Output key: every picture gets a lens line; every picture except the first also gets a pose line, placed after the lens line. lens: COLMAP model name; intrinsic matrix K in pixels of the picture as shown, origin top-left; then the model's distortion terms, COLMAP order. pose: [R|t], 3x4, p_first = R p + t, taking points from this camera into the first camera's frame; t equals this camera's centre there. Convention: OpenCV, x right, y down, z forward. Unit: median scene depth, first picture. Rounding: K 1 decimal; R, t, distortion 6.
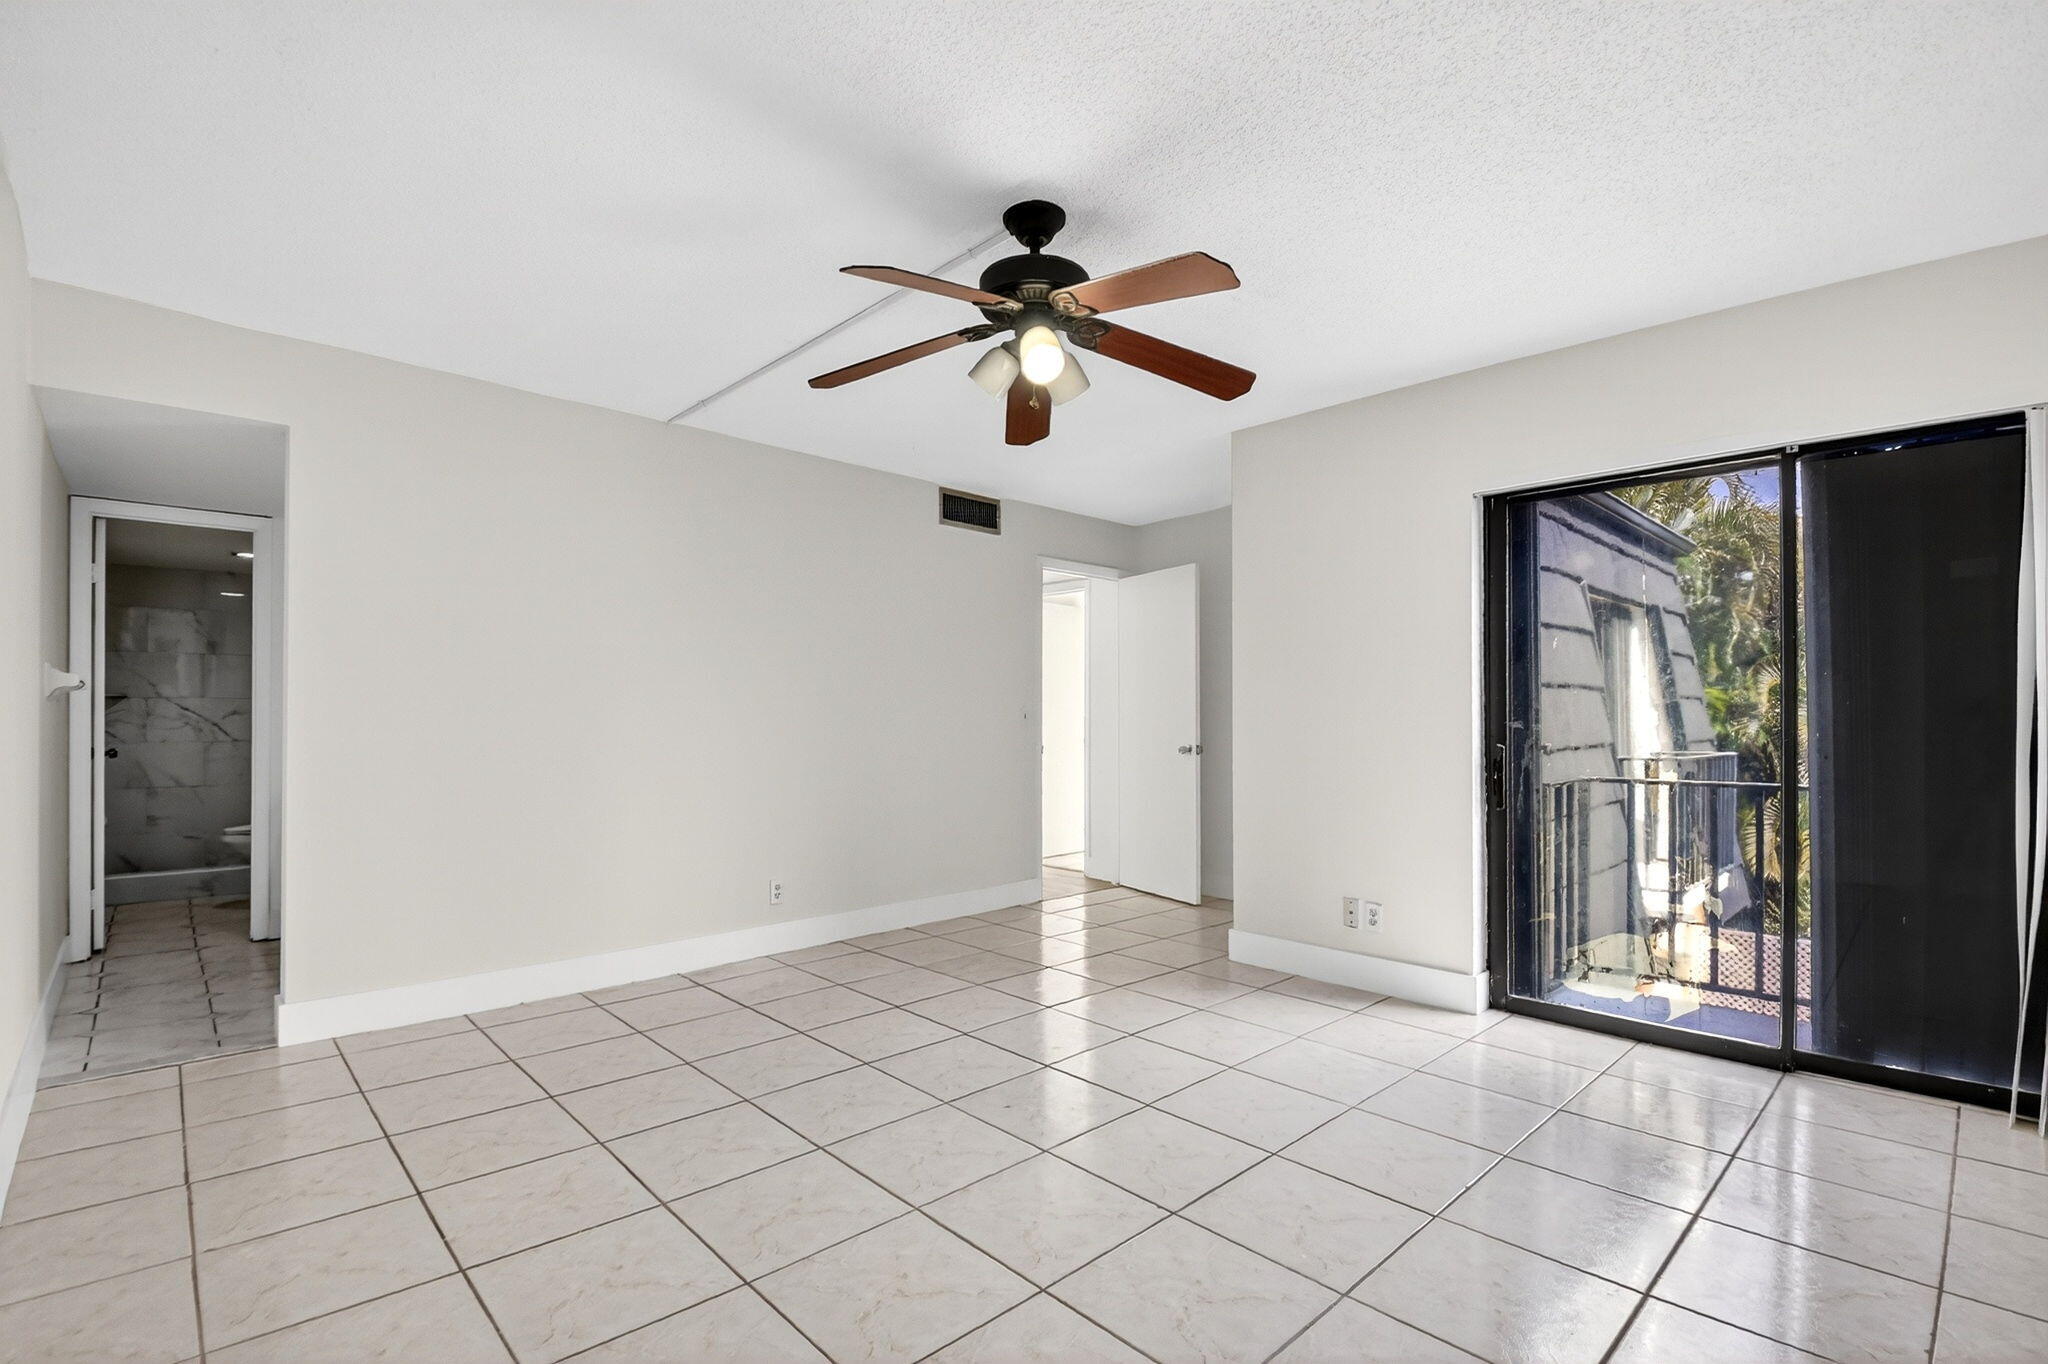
lens RADIAL K [[955.0, 0, 1024.6], [0, 955.0, 704.7], [0, 0, 1]] dist [-0.014808, -0.000444]
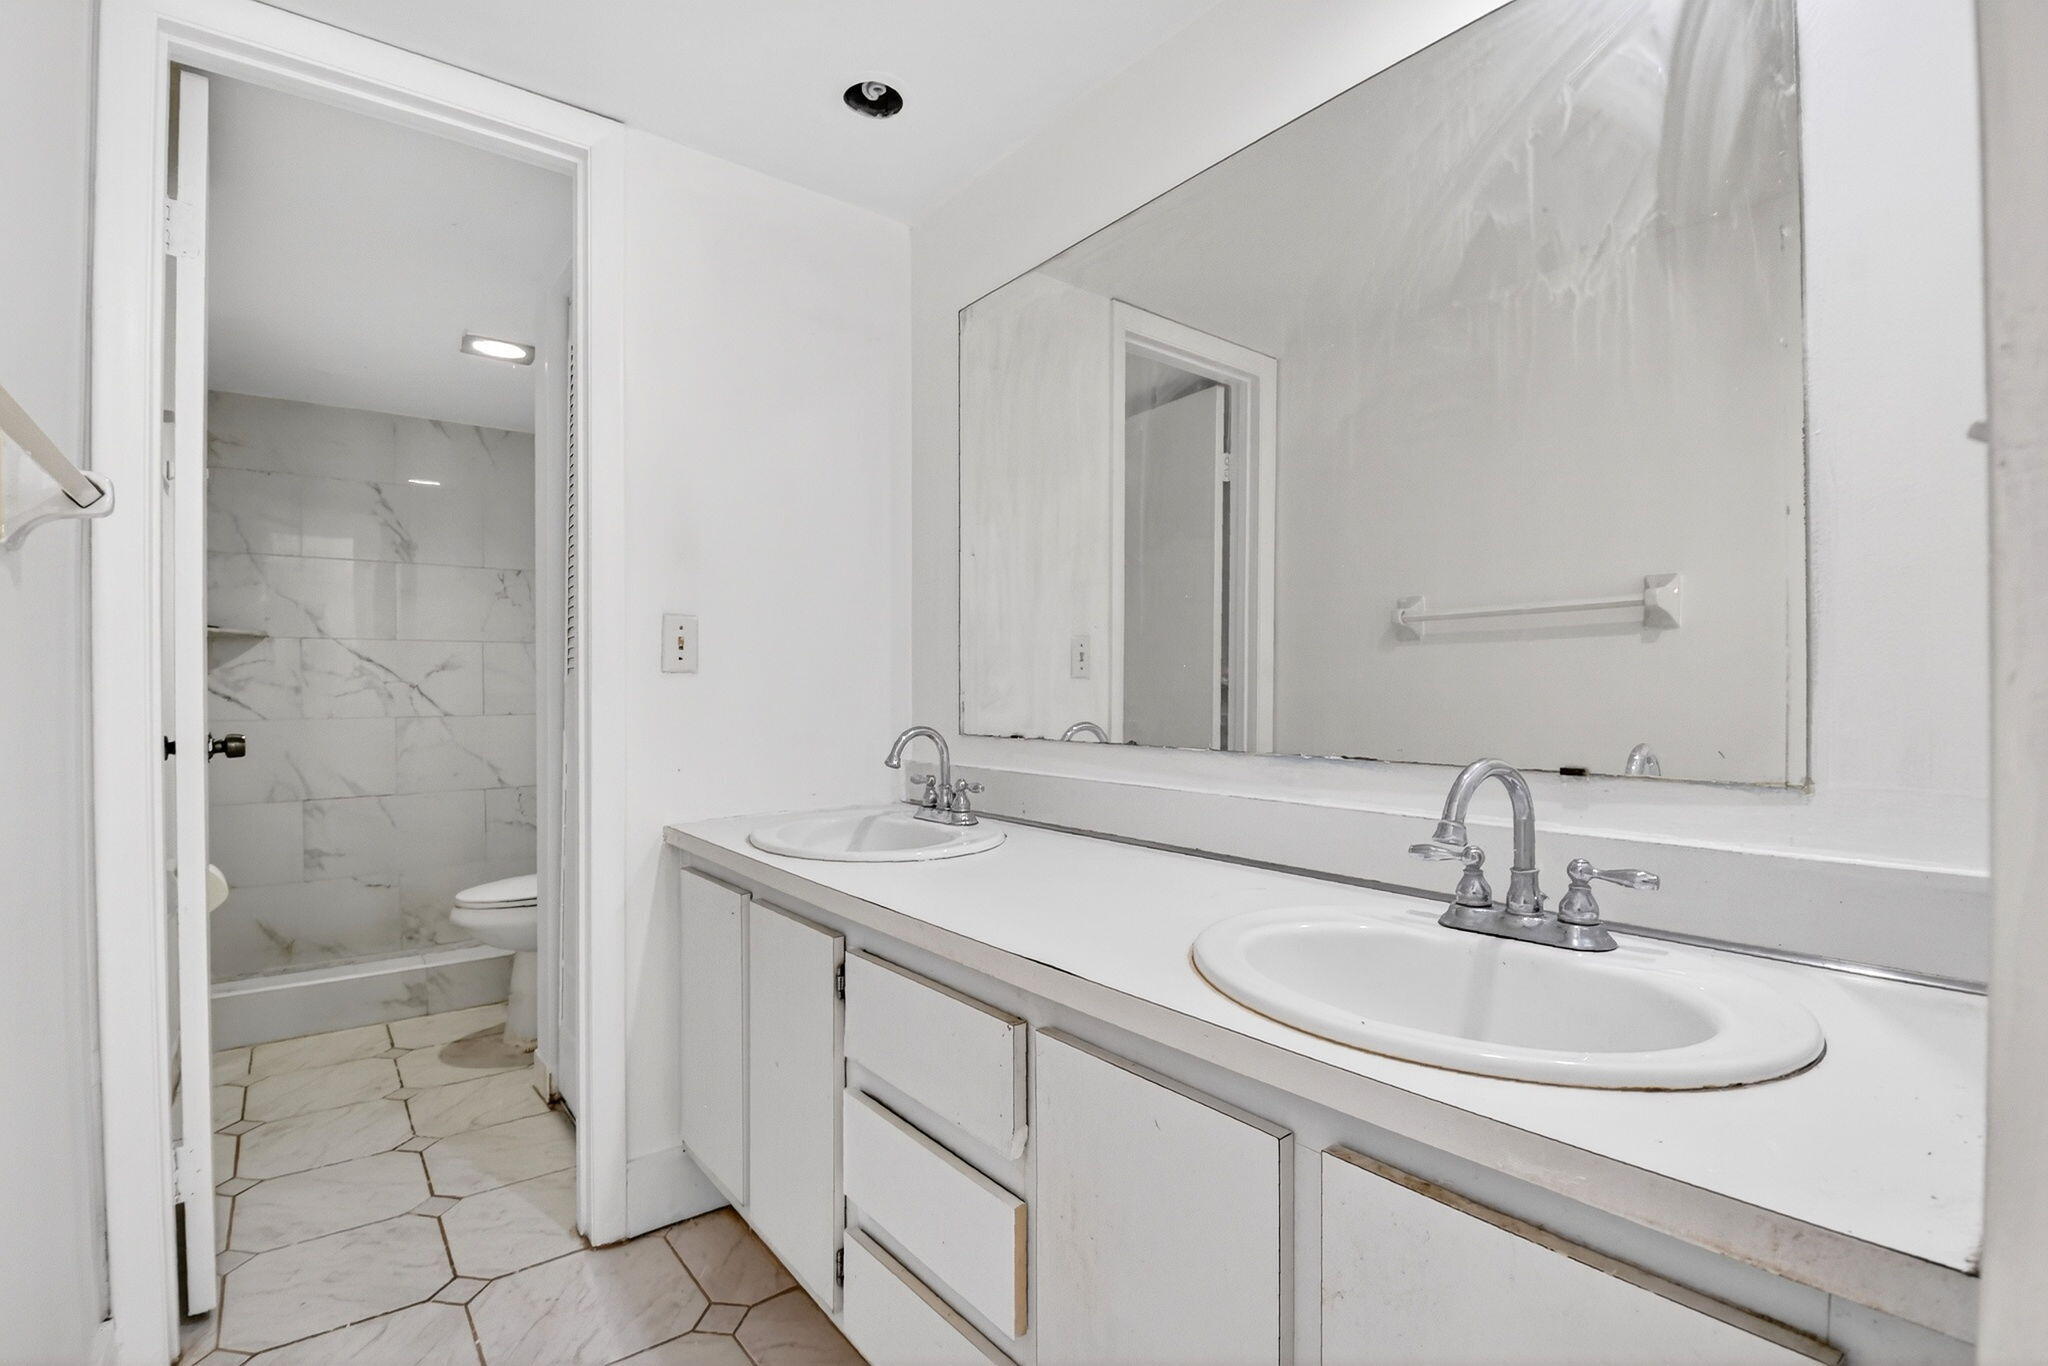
lens RADIAL K [[955.0, 0, 1024.6], [0, 955.0, 705.7], [0, 0, 1]] dist [-0.014808, -0.000444]
pose [[0.996011, 0.004222, -0.089128, -0.478209], [-0.002430, 0.999793, 0.020203, 0.021371], [0.089195, -0.019906, 0.995815, 0.503228]]
